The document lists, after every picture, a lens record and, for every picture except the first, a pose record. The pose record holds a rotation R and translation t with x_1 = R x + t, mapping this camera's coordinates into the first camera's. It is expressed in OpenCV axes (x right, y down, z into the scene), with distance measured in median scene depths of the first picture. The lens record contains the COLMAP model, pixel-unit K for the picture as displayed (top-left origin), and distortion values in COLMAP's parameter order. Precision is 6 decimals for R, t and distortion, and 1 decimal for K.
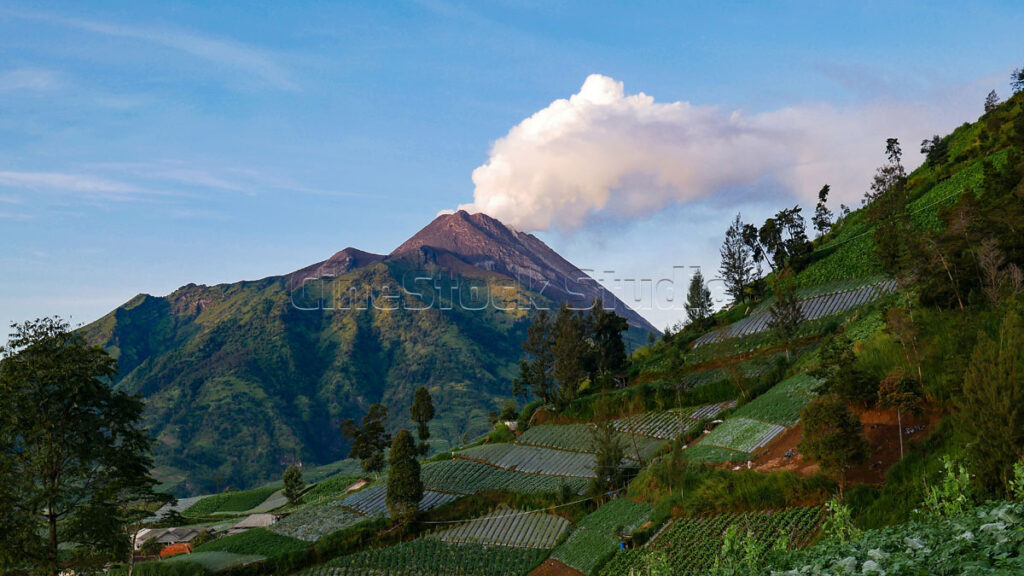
lens RADIAL K [[1507.4, 0, 518.0], [0, 1507.4, 288.4], [0, 0, 1]] dist [-0.016710, 0.000000]
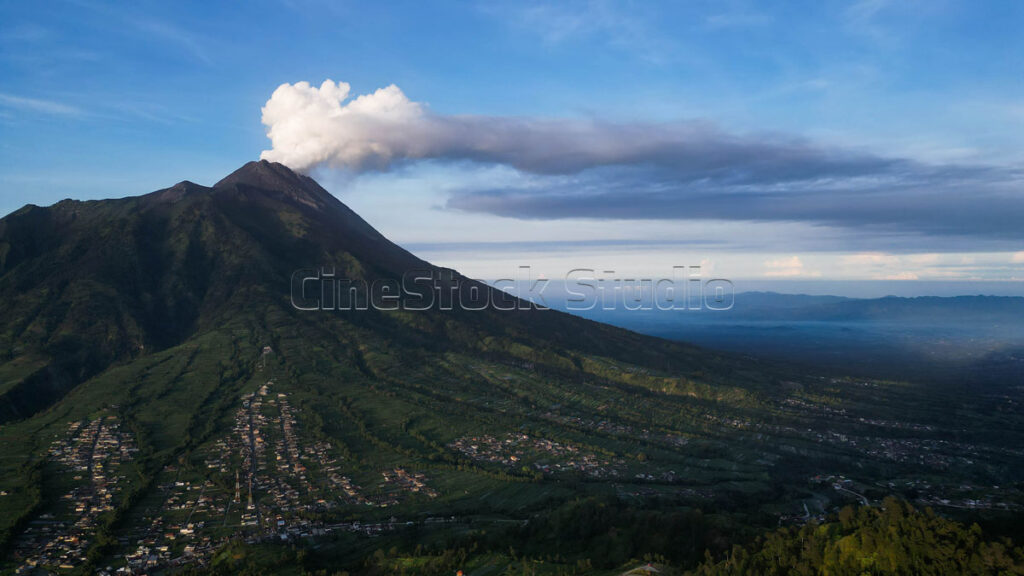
lens RADIAL K [[725.7, 0, 511.9], [0, 725.7, 290.4], [0, 0, 1]] dist [0.014142, -0.008116]
pose [[0.957390, 0.018230, 0.288224, -0.007553], [-0.063524, 0.986857, 0.148588, -0.059796], [-0.281727, -0.160565, 0.945964, 0.238262]]
